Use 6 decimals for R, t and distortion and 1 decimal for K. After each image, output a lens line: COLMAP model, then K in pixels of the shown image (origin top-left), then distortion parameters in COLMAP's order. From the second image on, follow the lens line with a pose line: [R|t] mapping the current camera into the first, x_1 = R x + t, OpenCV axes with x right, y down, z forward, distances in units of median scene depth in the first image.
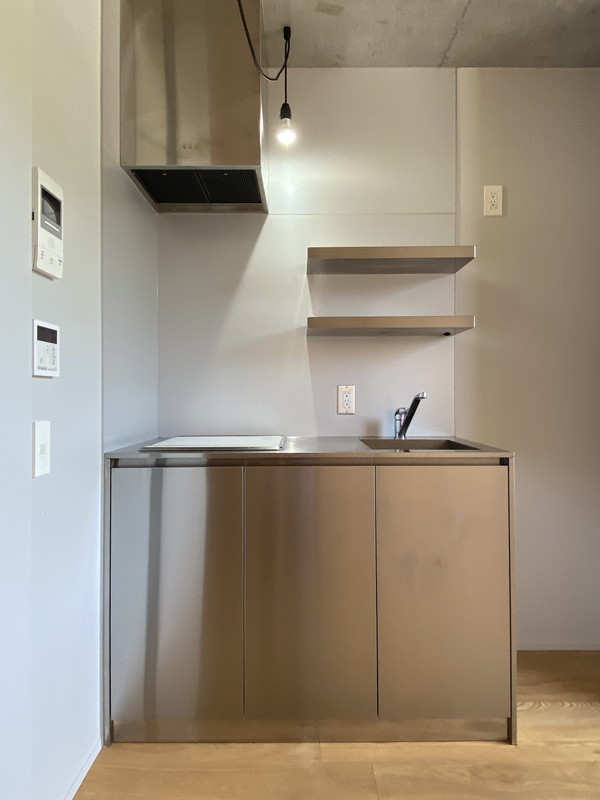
lens RADIAL K [[539.8, 0, 301.4], [0, 539.8, 397.0], [0, 0, 1]] dist [0.030915, -0.017150]
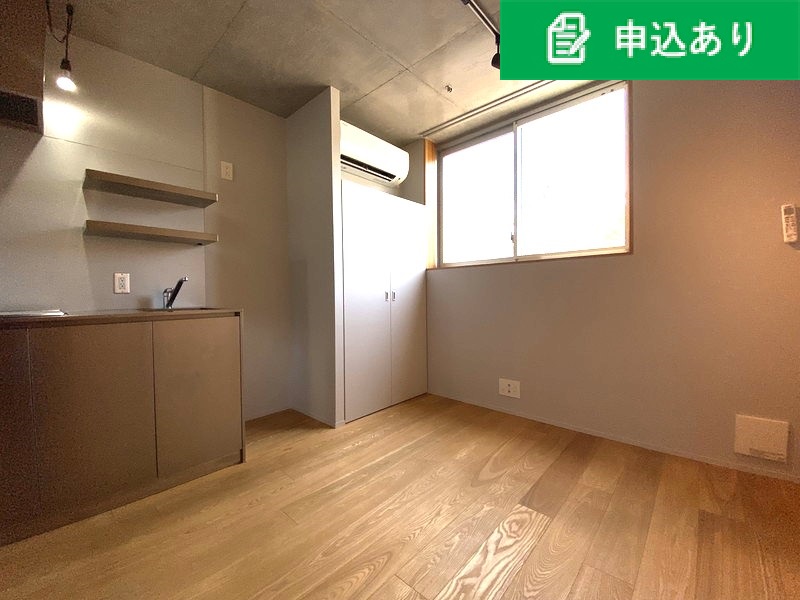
lens RADIAL K [[324.9, 0, 395.5], [0, 324.9, 302.2], [0, 0, 1]] dist [-0.003097, -0.004976]
pose [[0.683184, -0.022233, 0.729907, -0.050876], [0.002537, 0.999603, 0.028074, 0.034823], [-0.730241, -0.017328, 0.682969, -0.120988]]
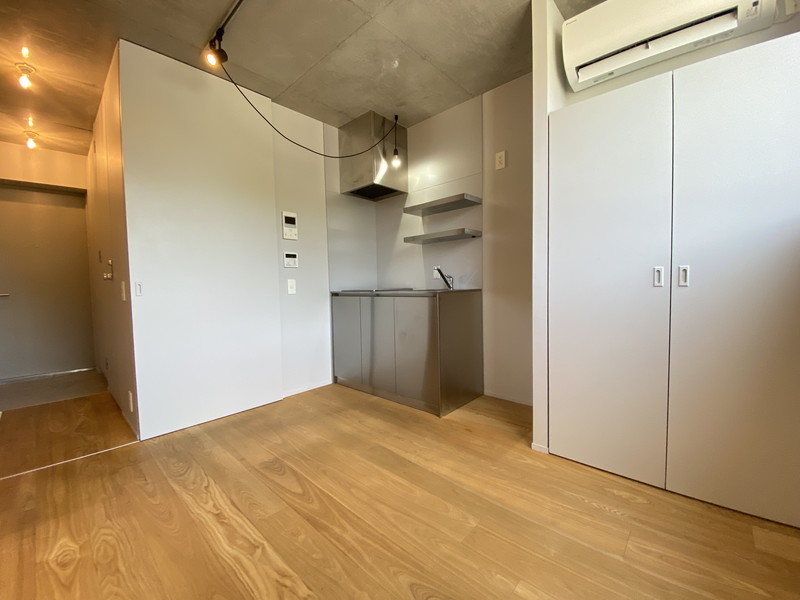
lens RADIAL K [[324.9, 0, 397.6], [0, 324.9, 302.9], [0, 0, 1]] dist [-0.003097, -0.004976]
pose [[0.726215, 0.027870, -0.686902, 0.932740], [0.021022, 0.997810, 0.062710, 0.047778], [0.687146, -0.059981, 0.724039, -0.069500]]
